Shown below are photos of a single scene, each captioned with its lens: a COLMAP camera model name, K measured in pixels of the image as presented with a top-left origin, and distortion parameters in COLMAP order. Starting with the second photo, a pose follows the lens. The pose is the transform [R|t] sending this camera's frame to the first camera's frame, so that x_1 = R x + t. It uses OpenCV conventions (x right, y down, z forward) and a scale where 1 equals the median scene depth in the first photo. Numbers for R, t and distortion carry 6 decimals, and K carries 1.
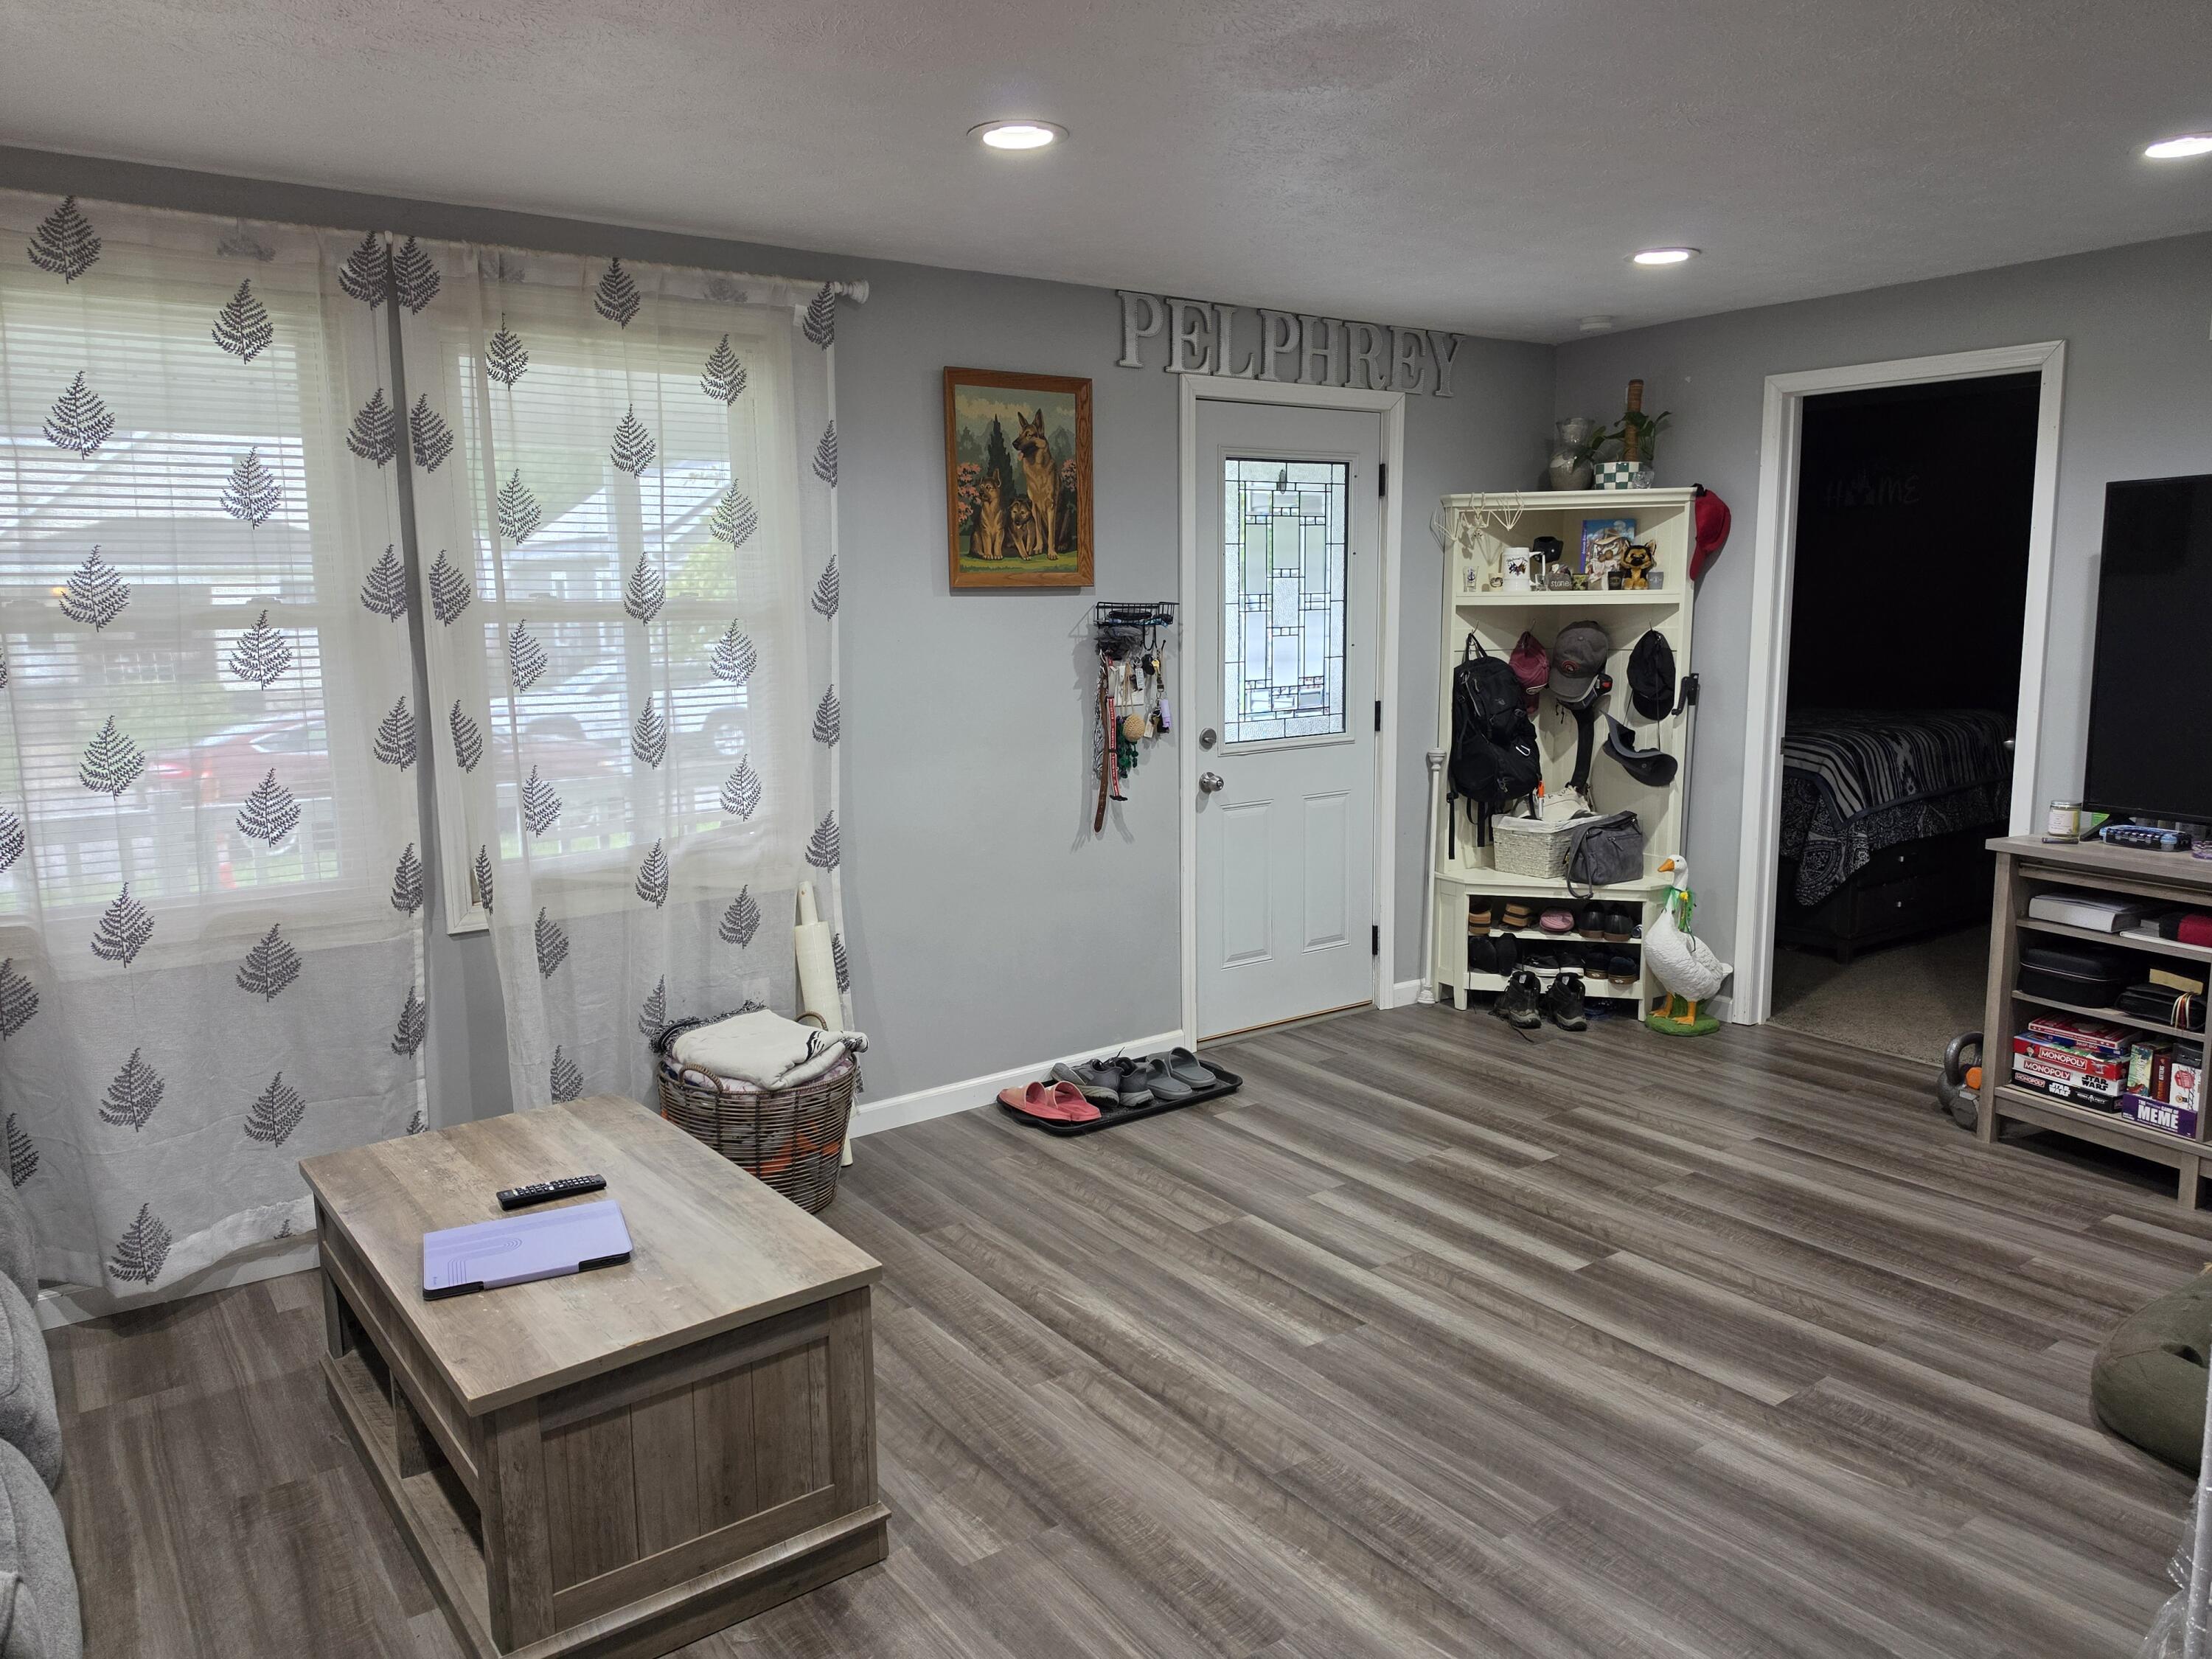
lens RADIAL K [[1520.9, 0, 1105.9], [0, 1520.9, 813.6], [0, 0, 1]] dist [0.124644, -0.179684]
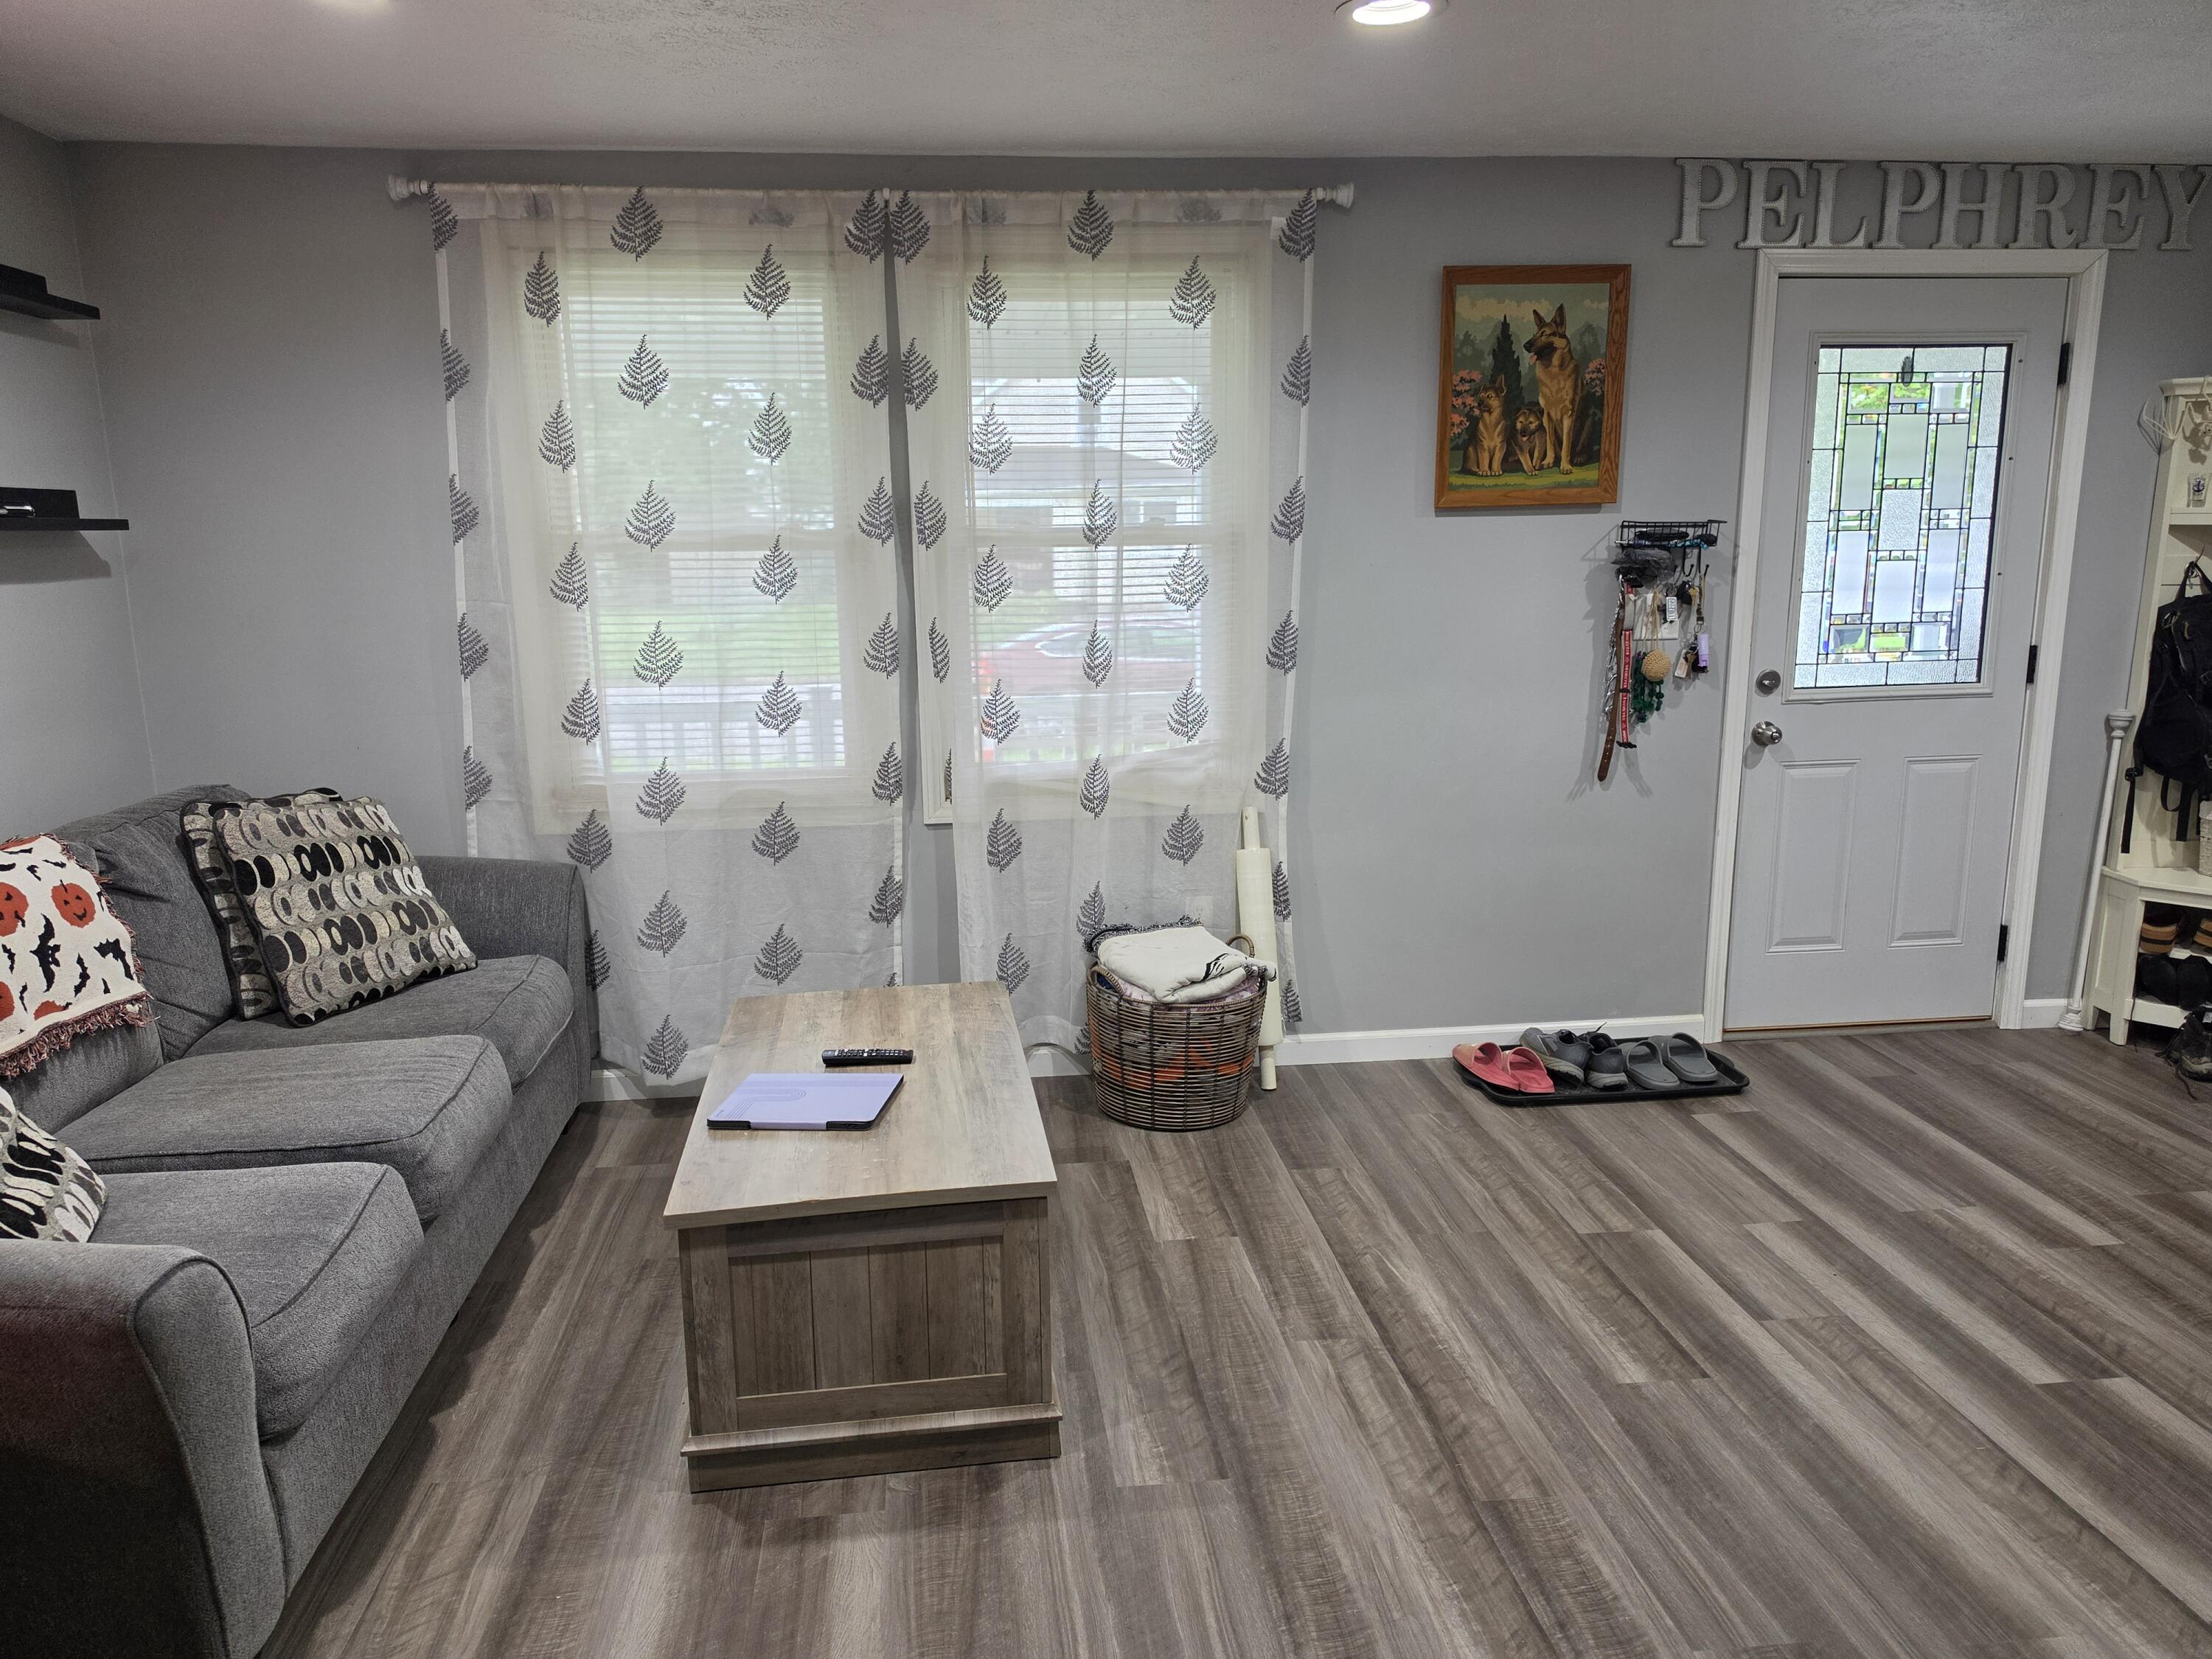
lens RADIAL K [[1529.2, 0, 1106.0], [0, 1529.2, 829.5], [0, 0, 1]] dist [0.124589, -0.177566]
pose [[0.871446, 0.096989, -0.480807, 0.224535], [-0.066538, 0.994569, 0.080028, -0.016331], [0.485958, -0.037749, 0.873167, 0.077615]]
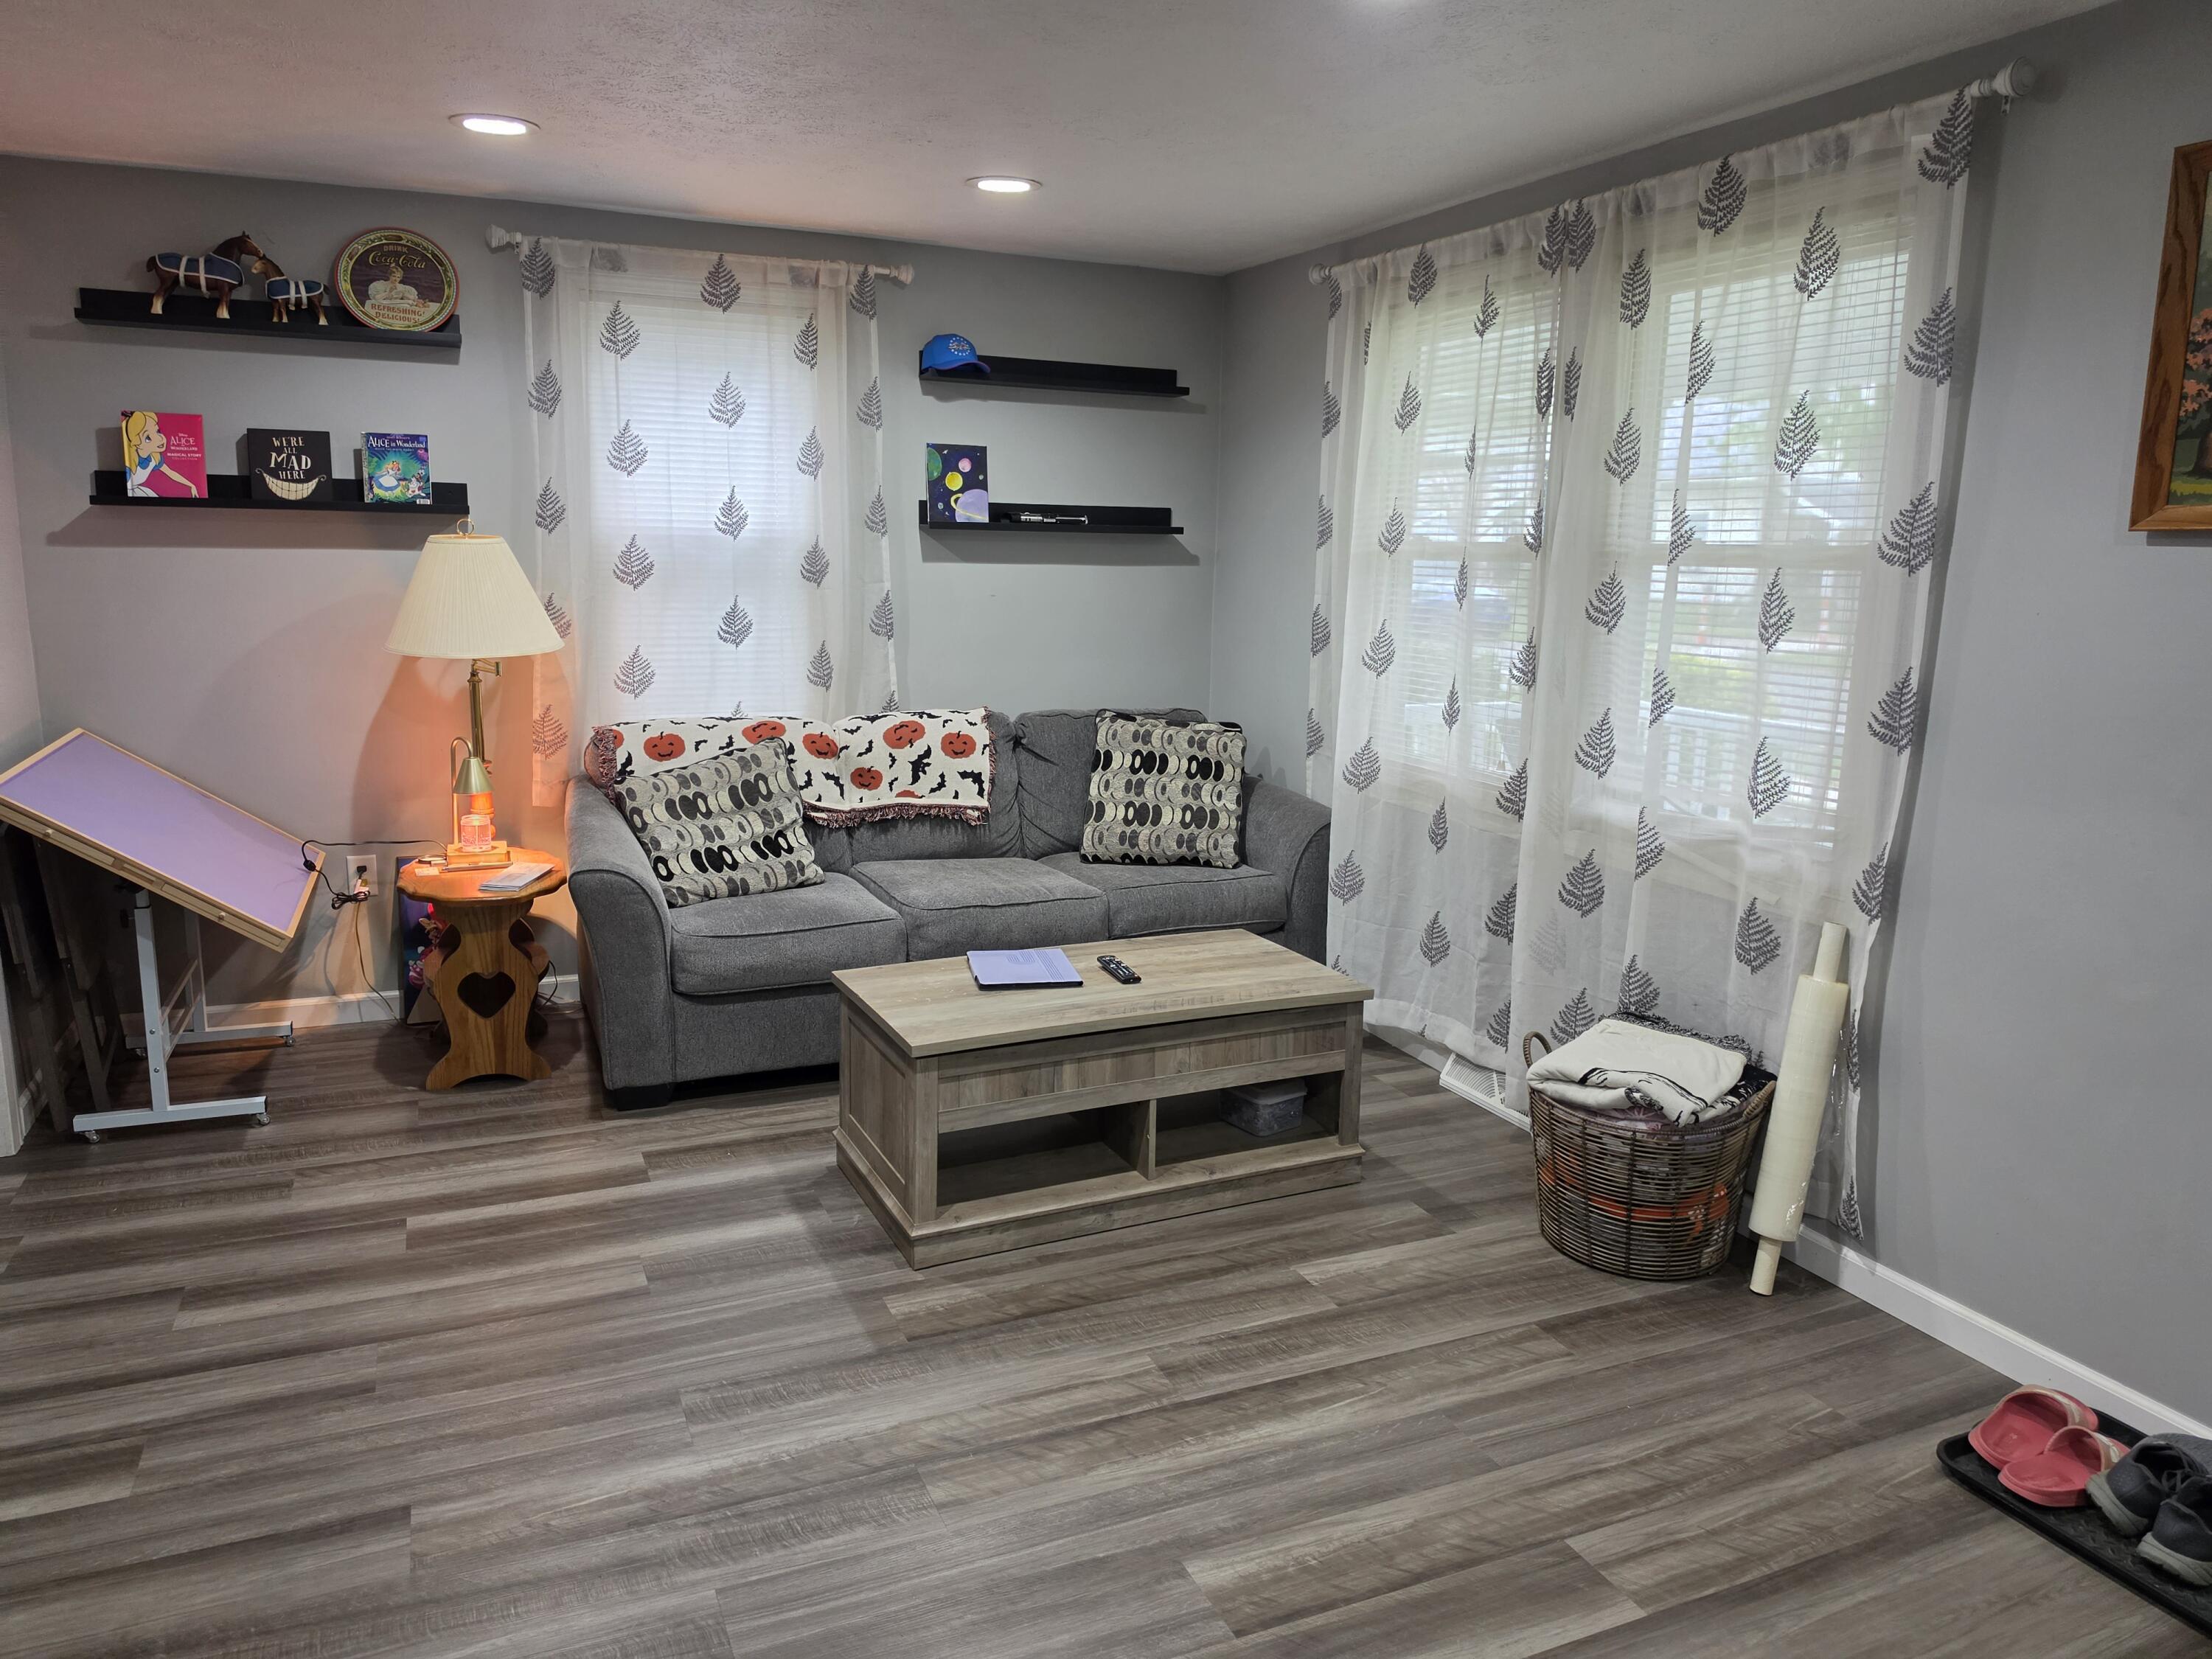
lens RADIAL K [[1539.9, 0, 1101.9], [0, 1539.9, 803.4], [0, 0, 1]] dist [0.126901, -0.182077]
pose [[-0.213941, 0.176676, -0.960737, 0.658823], [-0.149629, 0.965975, 0.210959, -0.131123], [0.965319, 0.188886, -0.180226, 0.850283]]
